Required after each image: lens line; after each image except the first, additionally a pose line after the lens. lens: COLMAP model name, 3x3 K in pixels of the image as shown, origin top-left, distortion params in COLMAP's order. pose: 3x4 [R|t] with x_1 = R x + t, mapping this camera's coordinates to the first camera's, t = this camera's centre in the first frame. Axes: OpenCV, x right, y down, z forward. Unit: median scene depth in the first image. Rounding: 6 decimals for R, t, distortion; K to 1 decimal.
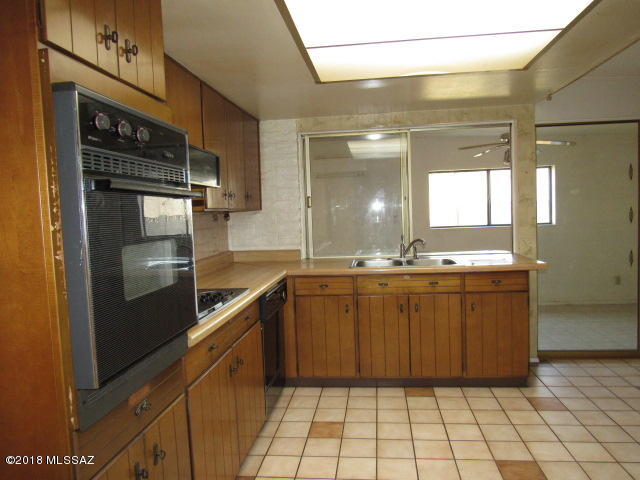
lens RADIAL K [[454.2, 0, 321.0], [0, 454.2, 243.7], [0, 0, 1]] dist [-0.025858, -0.010783]
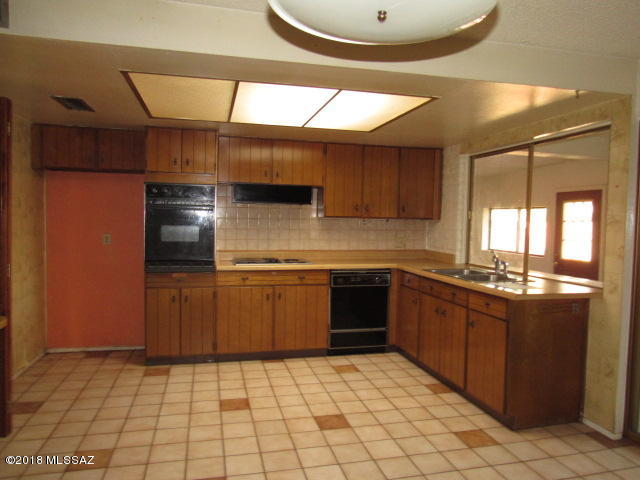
lens RADIAL K [[454.2, 0, 317.9], [0, 454.2, 237.4], [0, 0, 1]] dist [-0.025858, -0.010783]
pose [[0.358373, 0.087002, -0.929516, 1.174802], [-0.088337, 0.994341, 0.059012, -0.089250], [0.929390, 0.060963, 0.364031, 0.300843]]
